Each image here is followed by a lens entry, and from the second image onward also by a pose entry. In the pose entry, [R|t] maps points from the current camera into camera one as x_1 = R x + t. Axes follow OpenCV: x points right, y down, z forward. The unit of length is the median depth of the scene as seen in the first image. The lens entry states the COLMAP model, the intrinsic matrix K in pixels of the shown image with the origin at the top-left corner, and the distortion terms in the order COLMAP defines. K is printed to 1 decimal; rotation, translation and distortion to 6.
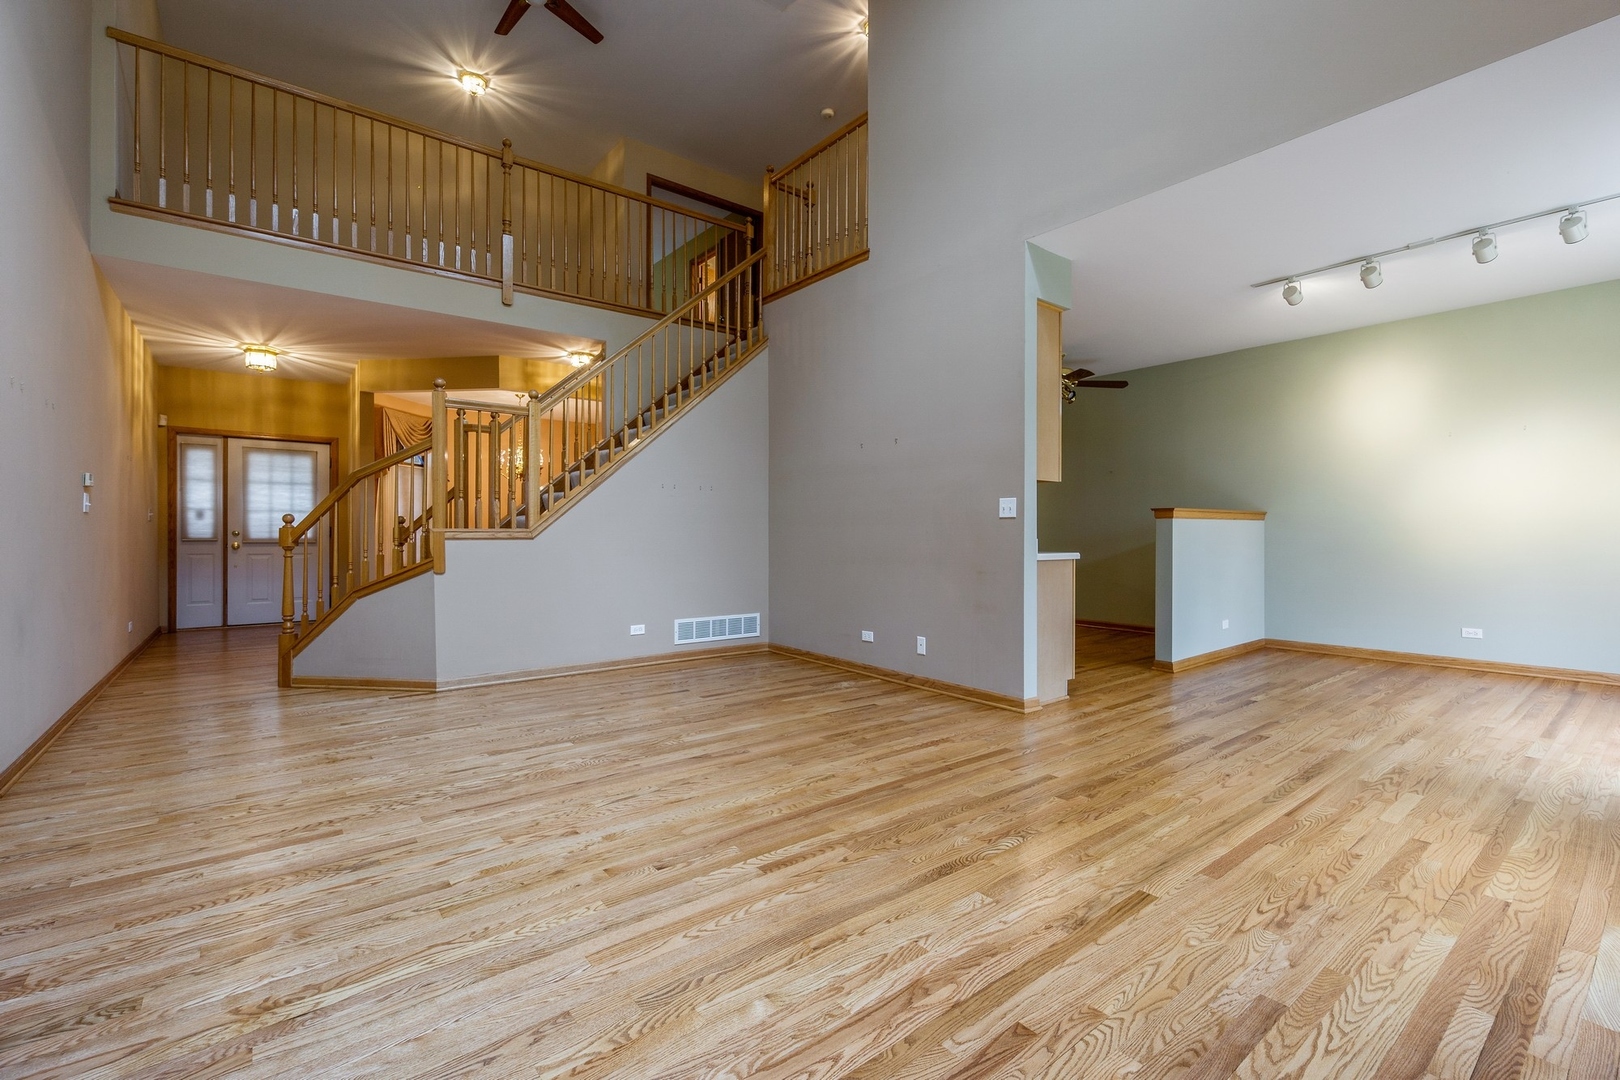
lens RADIAL K [[702.4, 0, 819.1], [0, 702.4, 534.9], [0, 0, 1]] dist [-0.000421, -0.000513]
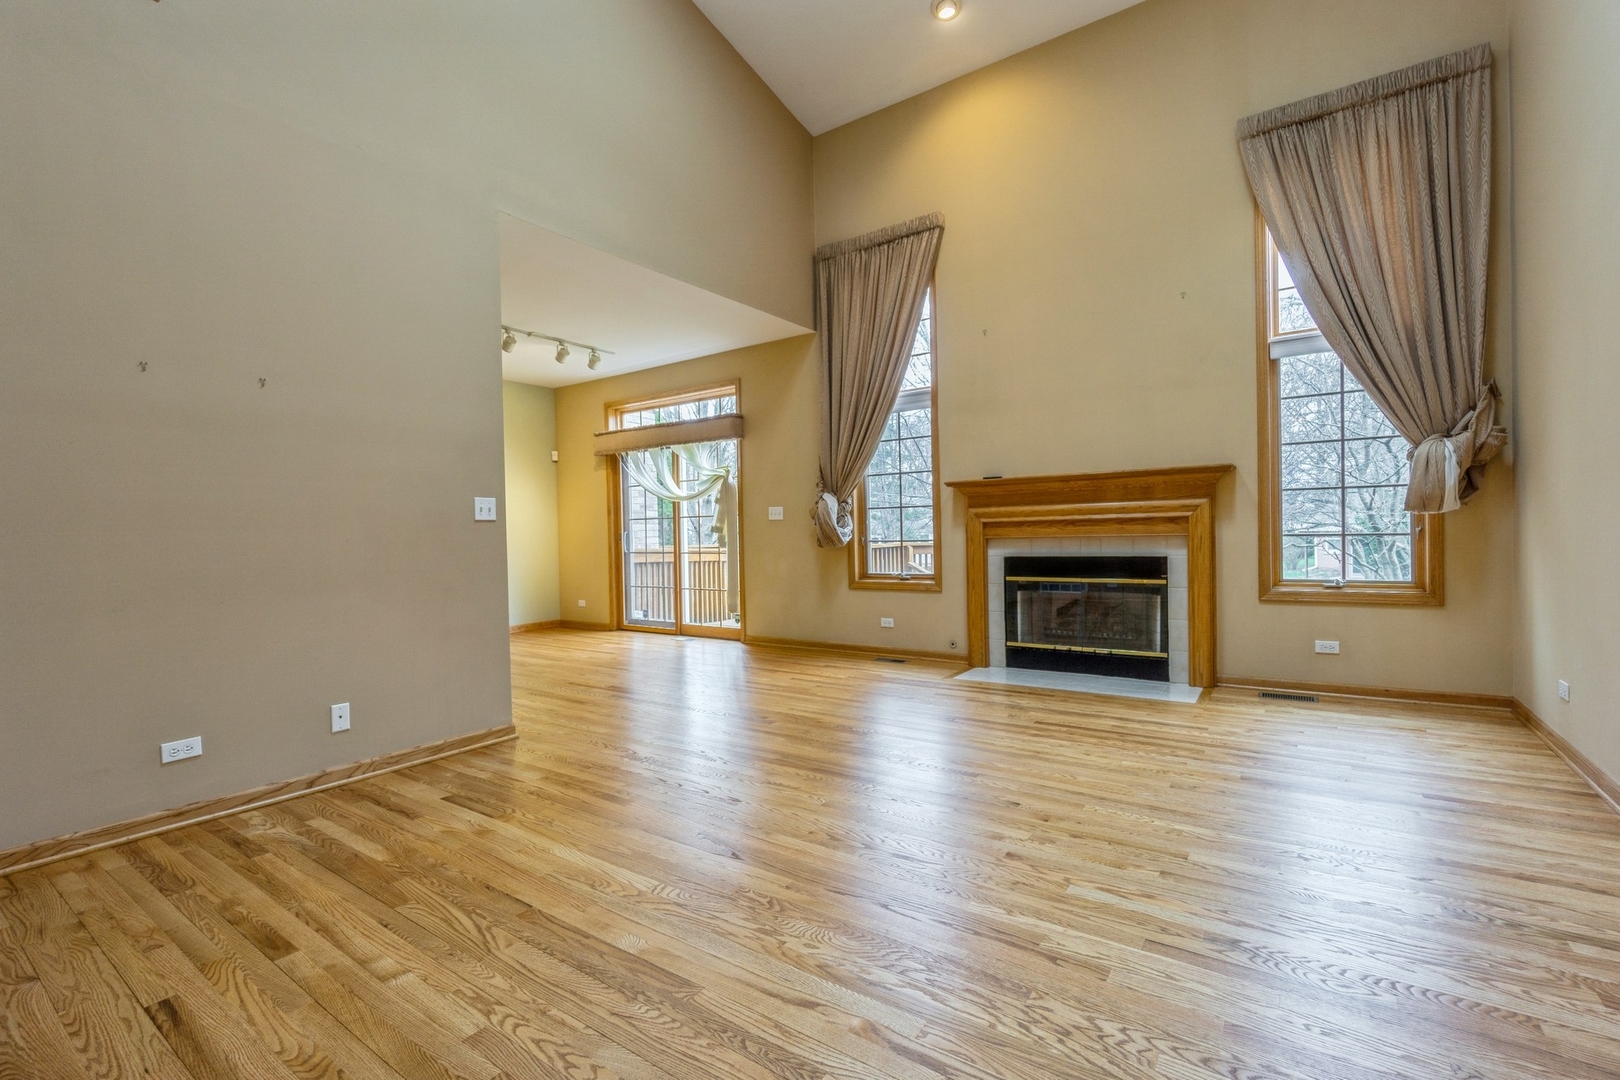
lens RADIAL K [[702.4, 0, 810.4], [0, 702.4, 537.4], [0, 0, 1]] dist [-0.000421, -0.000513]
pose [[-0.280586, -0.002432, 0.959826, -1.032011], [0.024939, 0.999641, 0.009823, -0.003624], [-0.959505, 0.026694, -0.280425, 1.338876]]
